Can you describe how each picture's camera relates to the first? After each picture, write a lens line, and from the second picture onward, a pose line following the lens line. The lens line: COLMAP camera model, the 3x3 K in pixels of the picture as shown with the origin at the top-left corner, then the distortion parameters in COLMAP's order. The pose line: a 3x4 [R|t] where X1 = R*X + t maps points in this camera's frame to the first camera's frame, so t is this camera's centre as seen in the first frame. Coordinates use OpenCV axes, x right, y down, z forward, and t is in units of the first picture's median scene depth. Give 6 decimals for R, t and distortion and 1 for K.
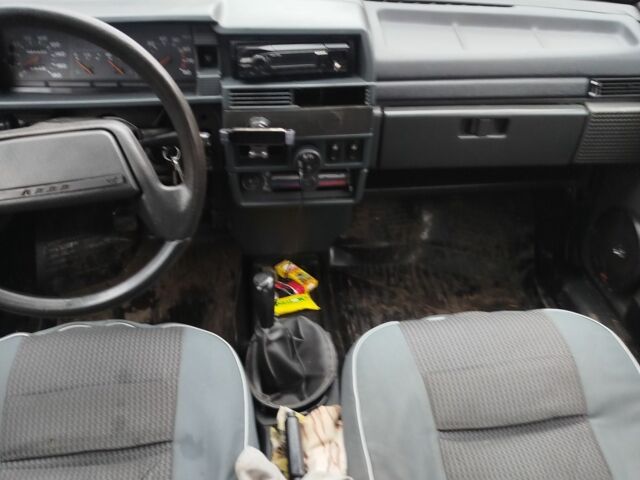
lens RADIAL K [[598.9, 0, 320.0], [0, 598.9, 240.0], [0, 0, 1]] dist [-0.002992, -0.001027]
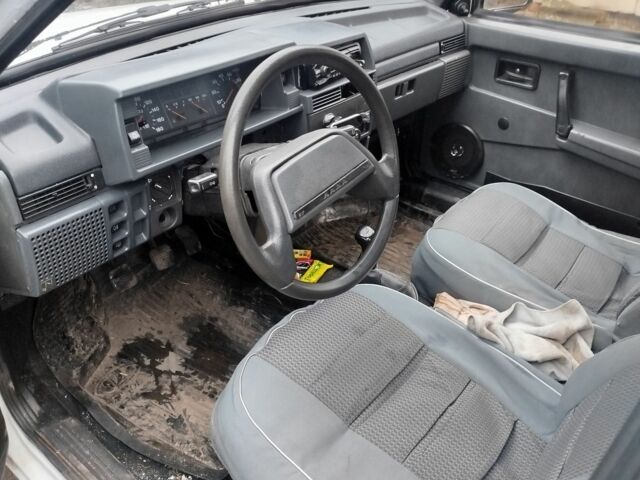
lens RADIAL K [[598.9, 0, 320.0], [0, 598.9, 240.0], [0, 0, 1]] dist [-0.002992, -0.001027]
pose [[0.710135, -0.380126, 0.592632, -0.893187], [0.400744, 0.910304, 0.103687, -0.088528], [-0.578889, 0.163861, 0.798772, 0.020410]]
